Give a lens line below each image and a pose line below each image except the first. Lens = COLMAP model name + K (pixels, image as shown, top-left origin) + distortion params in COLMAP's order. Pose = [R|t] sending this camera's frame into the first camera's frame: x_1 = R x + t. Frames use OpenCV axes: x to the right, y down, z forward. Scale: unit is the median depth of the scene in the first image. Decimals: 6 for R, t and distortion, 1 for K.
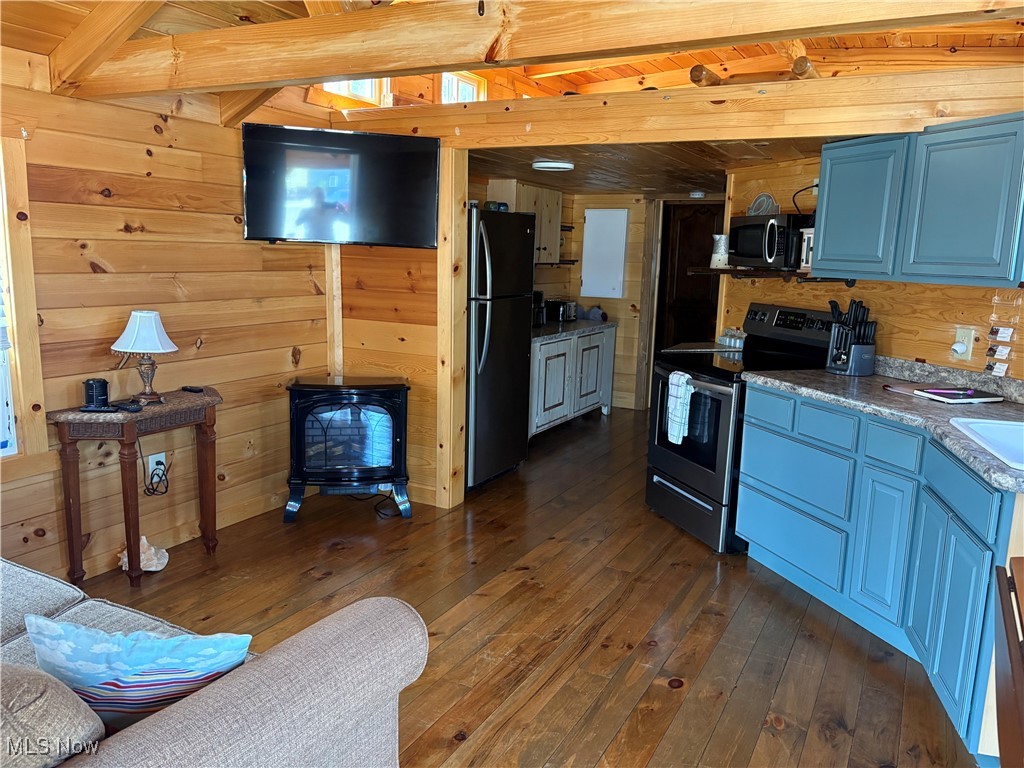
lens RADIAL K [[779.7, 0, 513.2], [0, 779.7, 389.6], [0, 0, 1]] dist [0.052297, -0.058621]
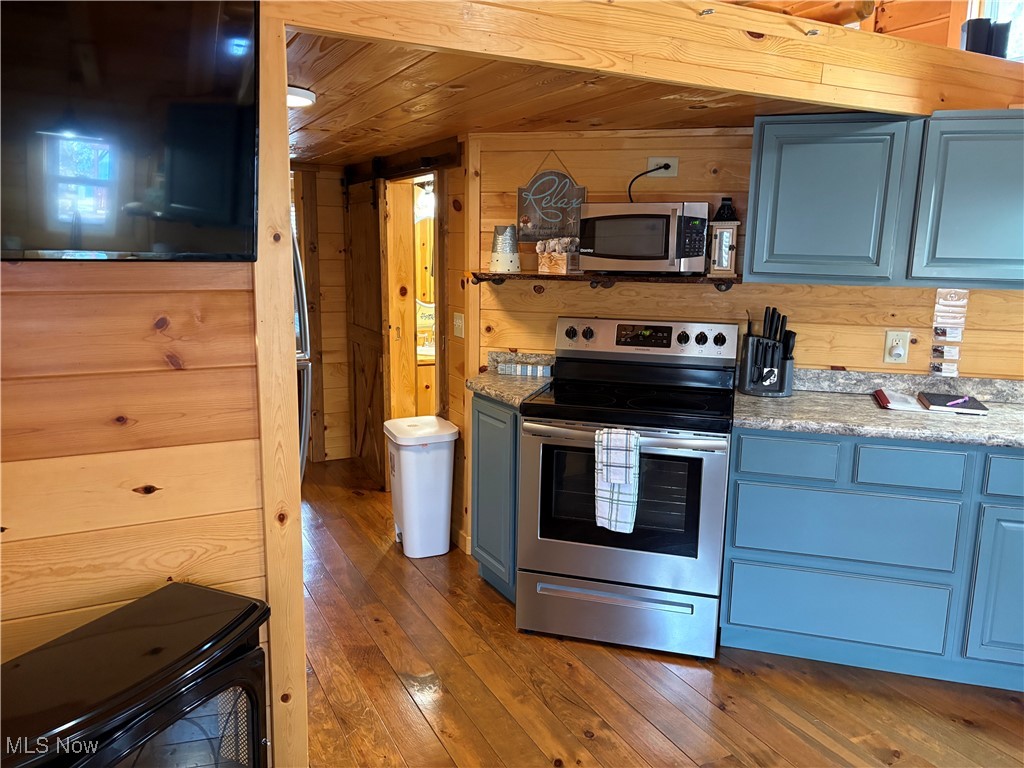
lens RADIAL K [[779.7, 0, 509.6], [0, 779.7, 387.7], [0, 0, 1]] dist [0.052297, -0.058621]
pose [[0.569061, -0.166805, 0.805199, -0.384899], [0.144015, 0.984292, 0.102126, -0.142441], [-0.809586, 0.057846, 0.584144, 0.674837]]
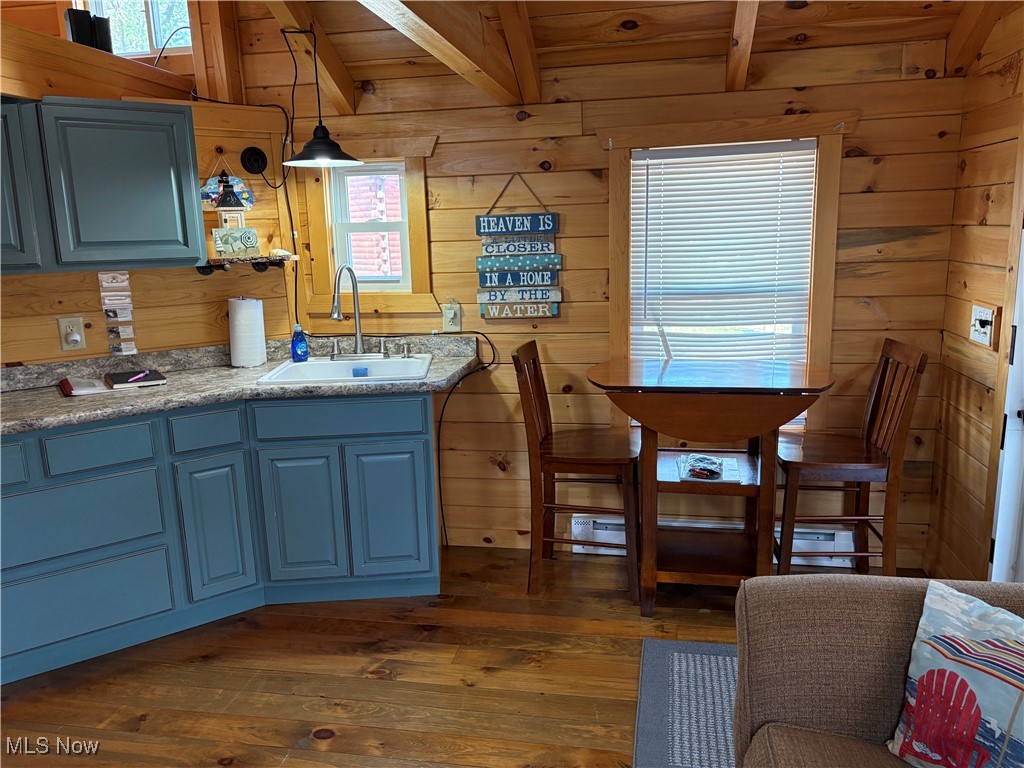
lens RADIAL K [[779.7, 0, 517.6], [0, 779.7, 387.6], [0, 0, 1]] dist [0.052297, -0.058621]
pose [[-0.303636, -0.208780, 0.929632, -0.398128], [0.187176, 0.943613, 0.273056, -0.126953], [-0.934222, 0.256915, -0.247437, 0.613365]]
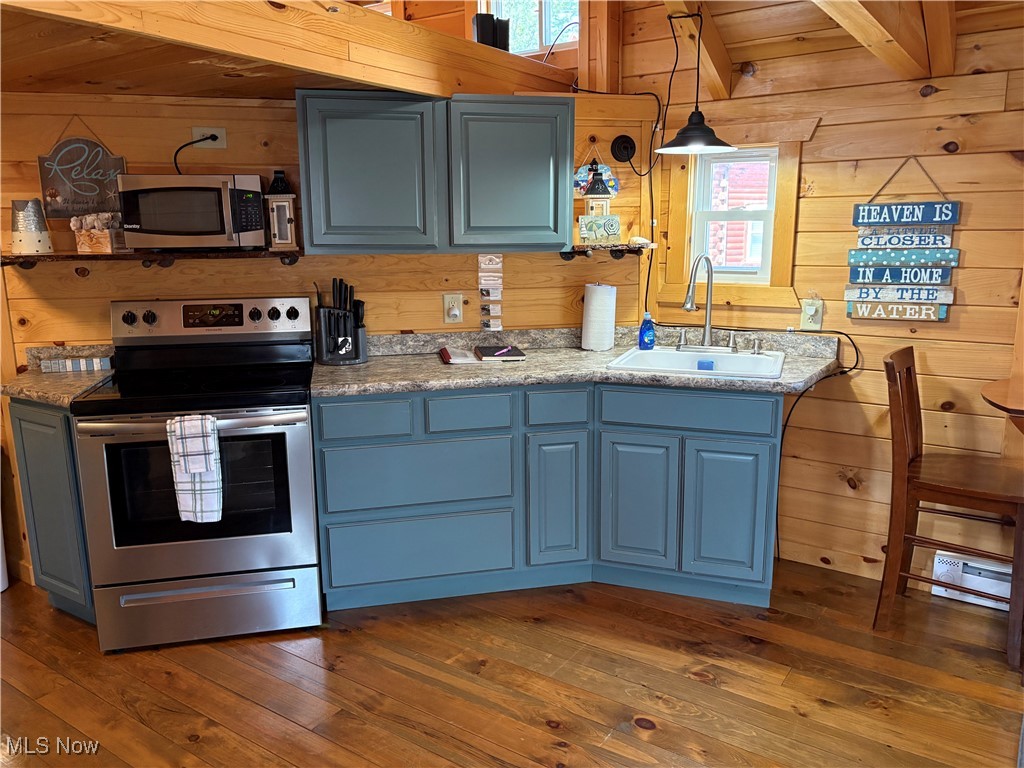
lens RADIAL K [[779.7, 0, 513.3], [0, 779.7, 389.4], [0, 0, 1]] dist [0.052297, -0.058621]
pose [[0.104605, -0.232279, 0.967008, -0.380558], [0.186739, 0.959635, 0.210308, -0.130287], [-0.976825, 0.158579, 0.143758, 0.642180]]
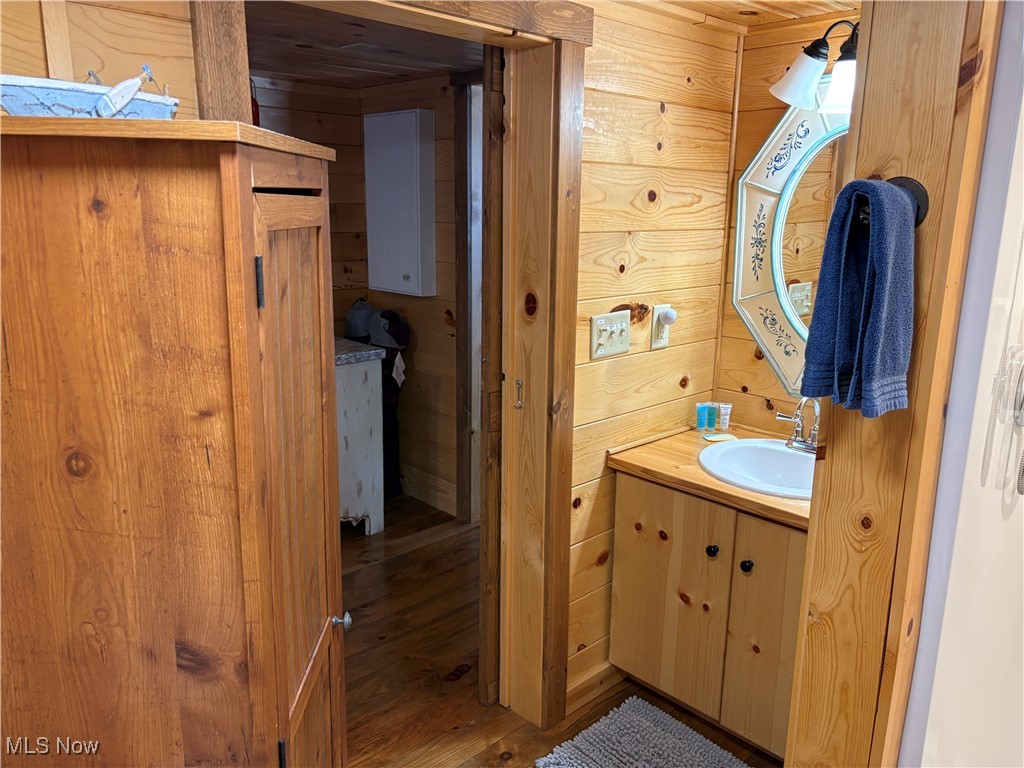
lens RADIAL K [[779.7, 0, 513.9], [0, 779.7, 384.1], [0, 0, 1]] dist [0.052297, -0.058621]
pose [[0.951925, 0.055269, -0.301305, 0.620591], [-0.040919, 0.997716, 0.053735, -0.162702], [0.303587, -0.038822, 0.952013, 0.983392]]
